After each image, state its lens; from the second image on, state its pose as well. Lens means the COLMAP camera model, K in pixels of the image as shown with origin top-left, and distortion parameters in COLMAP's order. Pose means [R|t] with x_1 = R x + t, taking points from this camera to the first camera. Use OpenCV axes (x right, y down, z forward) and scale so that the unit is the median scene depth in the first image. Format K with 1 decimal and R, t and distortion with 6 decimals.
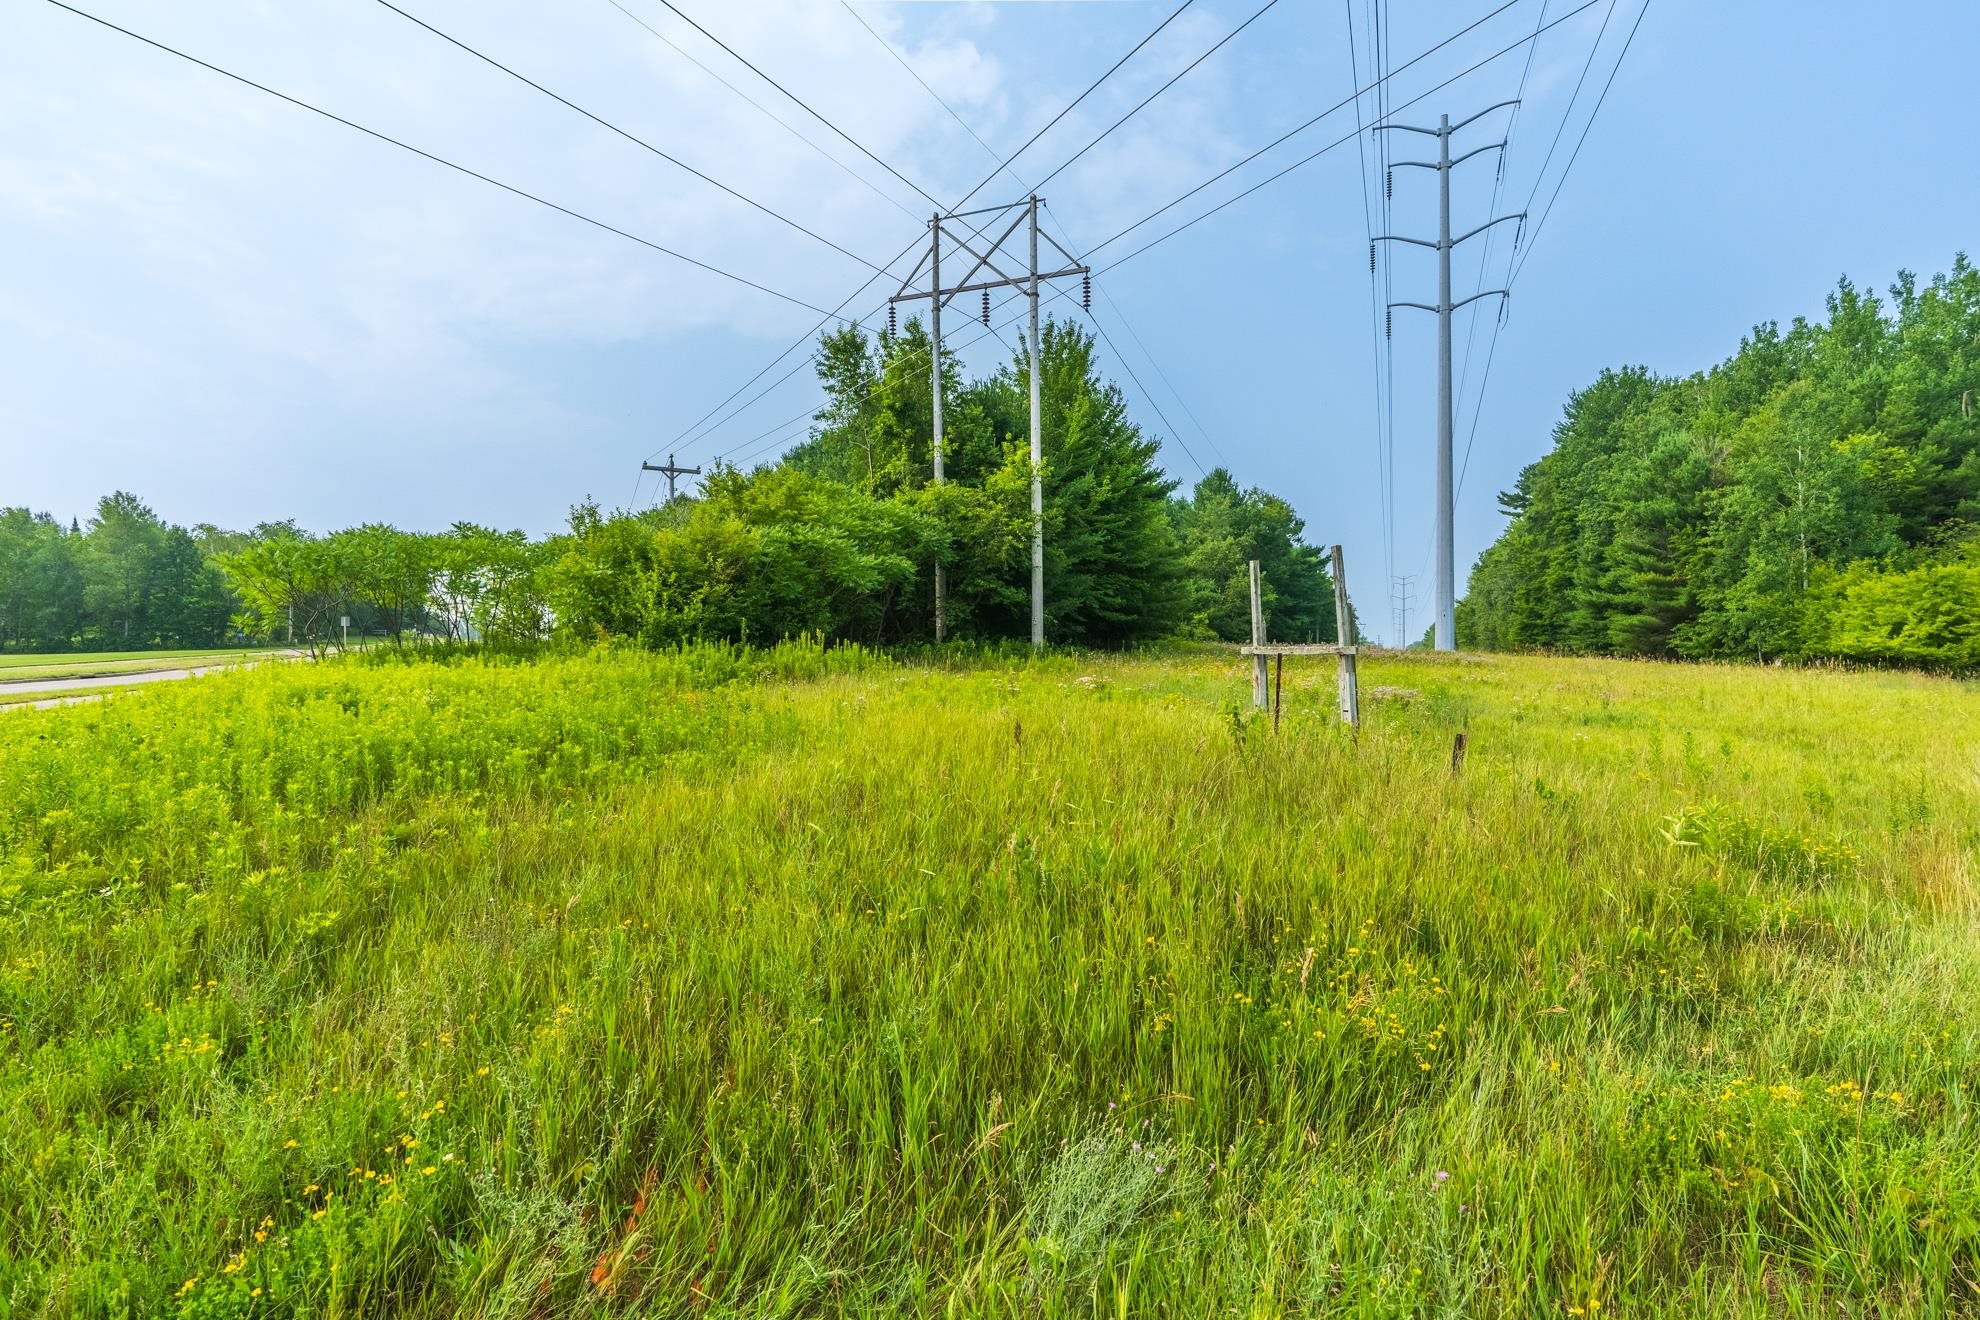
lens RADIAL K [[970.4, 0, 991.6], [0, 970.4, 658.5], [0, 0, 1]] dist [0.000196, -0.000638]
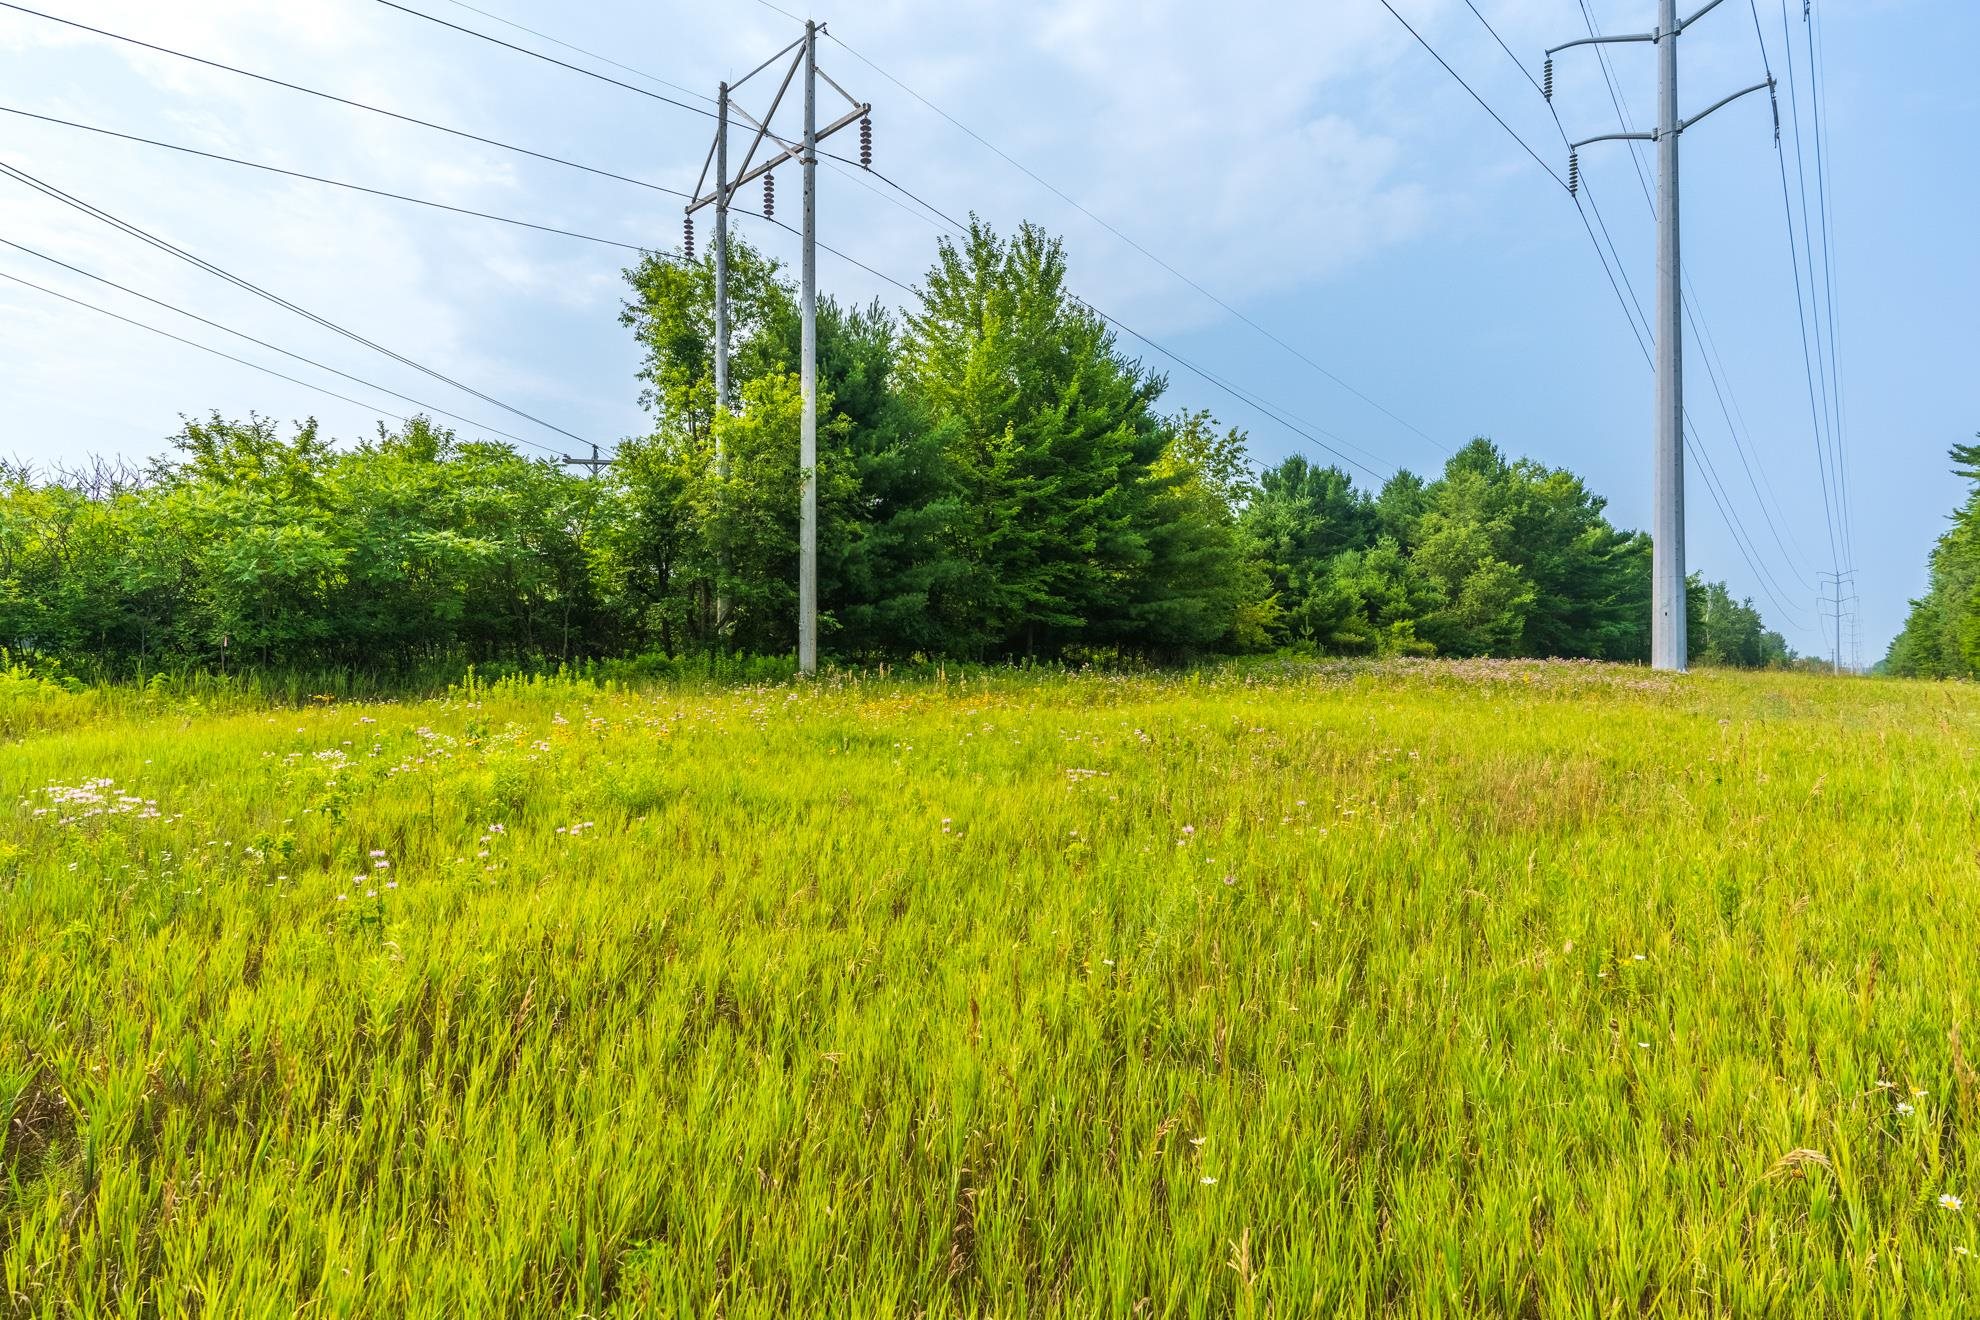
lens RADIAL K [[959.6, 0, 984.0], [0, 959.6, 655.2], [0, 0, 1]] dist [-0.002285, 0.004360]
pose [[0.938321, 0.000402, -0.345765, 0.346316], [-0.006632, 0.999836, -0.016834, -0.006494], [0.345702, 0.018089, 0.938170, 0.343380]]
